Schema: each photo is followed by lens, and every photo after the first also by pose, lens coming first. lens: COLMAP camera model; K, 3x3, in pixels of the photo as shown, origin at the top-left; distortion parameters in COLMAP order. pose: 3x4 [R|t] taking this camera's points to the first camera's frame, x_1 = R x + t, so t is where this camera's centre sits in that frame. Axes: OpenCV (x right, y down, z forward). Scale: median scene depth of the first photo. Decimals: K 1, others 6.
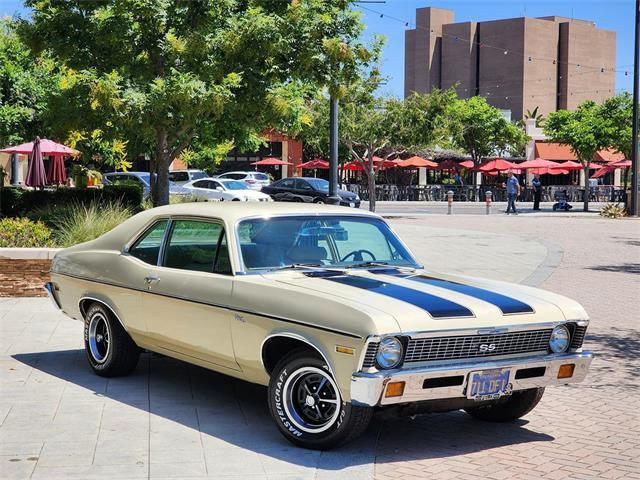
lens RADIAL K [[1312.8, 0, 320.0], [0, 1312.8, 240.0], [0, 0, 1]] dist [-0.245356, 4.787282]
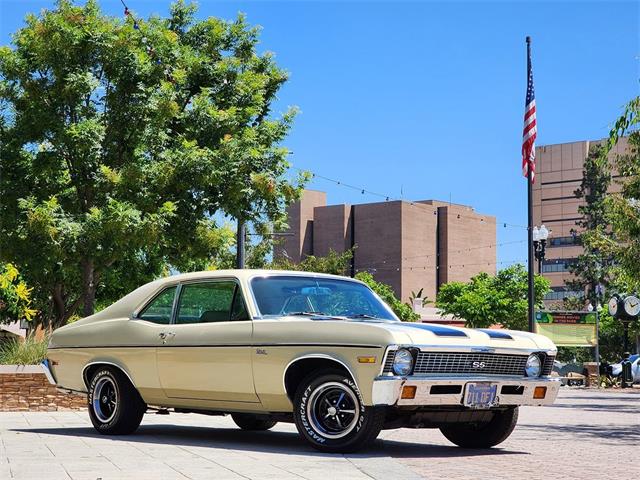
lens RADIAL K [[1468.5, 0, 320.0], [0, 1468.5, 240.0], [0, 0, 1]] dist [-0.531053, 10.981130]
pose [[0.994702, 0.005372, 0.102661, -0.065750], [0.009636, 0.989364, -0.145141, 0.068810], [-0.102349, 0.145361, 0.984071, -0.134497]]
